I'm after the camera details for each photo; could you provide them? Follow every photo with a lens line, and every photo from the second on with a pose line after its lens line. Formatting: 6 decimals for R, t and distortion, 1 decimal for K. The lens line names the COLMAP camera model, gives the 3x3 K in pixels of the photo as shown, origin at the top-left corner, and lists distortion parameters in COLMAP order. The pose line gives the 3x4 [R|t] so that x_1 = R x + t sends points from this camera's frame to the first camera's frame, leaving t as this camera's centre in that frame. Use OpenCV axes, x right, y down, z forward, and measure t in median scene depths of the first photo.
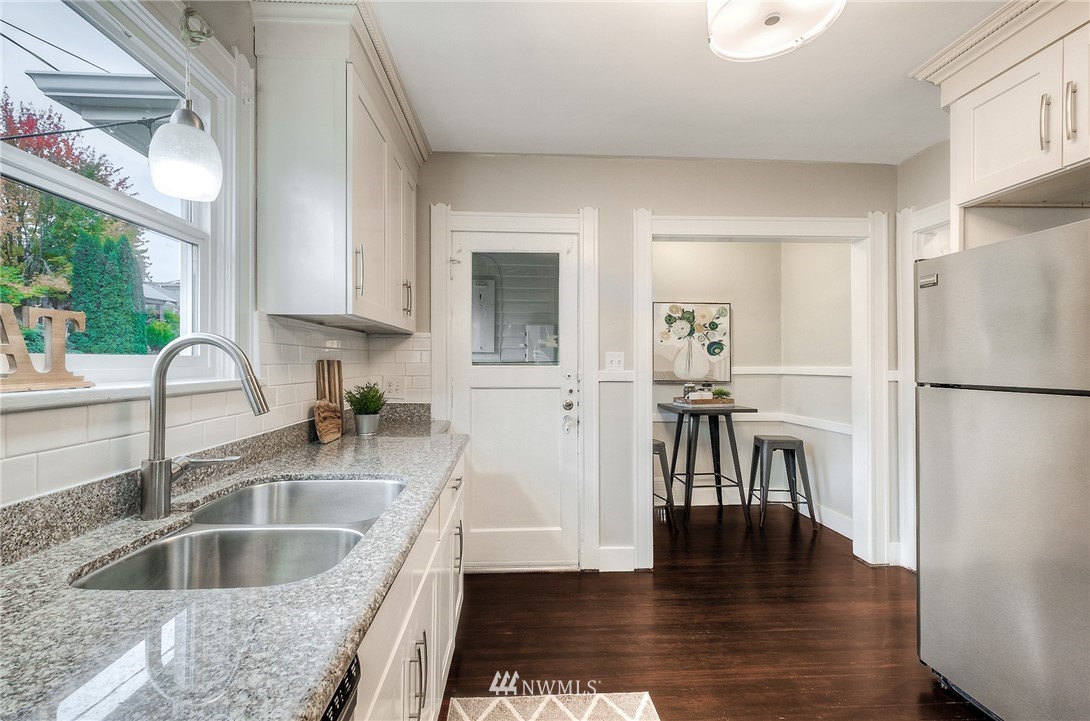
lens RADIAL K [[472.5, 0, 542.0], [0, 472.5, 363.6], [0, 0, 1]] dist [0.004903, 0.000220]
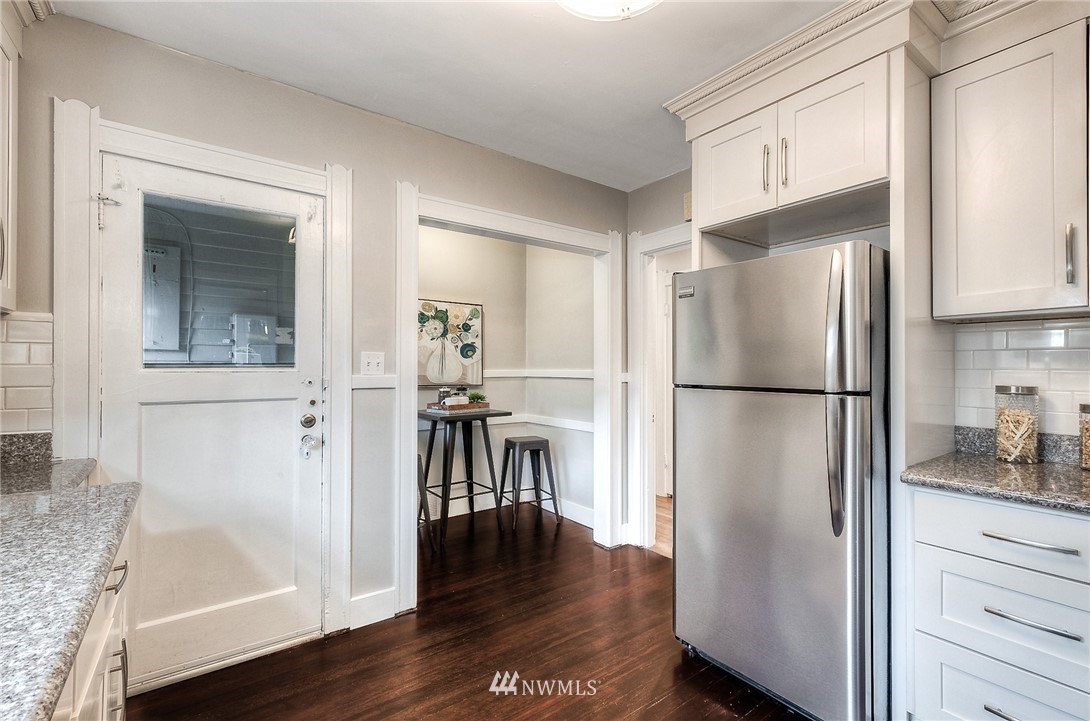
lens RADIAL K [[472.5, 0, 542.0], [0, 472.5, 363.6], [0, 0, 1]] dist [0.004903, 0.000220]
pose [[0.841243, 0.005672, 0.540628, -0.030117], [-0.002235, 0.999973, -0.007013, 0.000552], [-0.540653, 0.004692, 0.841233, 0.123130]]
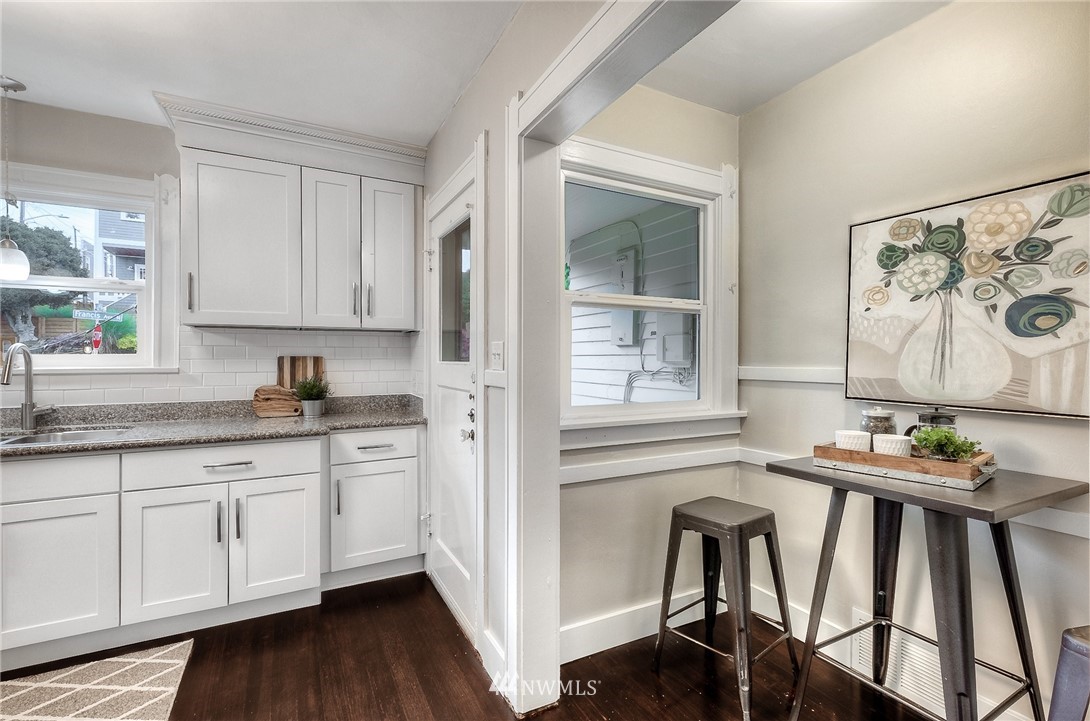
lens RADIAL K [[472.5, 0, 542.0], [0, 472.5, 363.6], [0, 0, 1]] dist [0.004903, 0.000220]
pose [[0.430626, 0.008757, -0.902488, 0.581930], [-0.001448, 0.999958, 0.009012, -0.000150], [0.902529, -0.002574, 0.430621, 0.594378]]
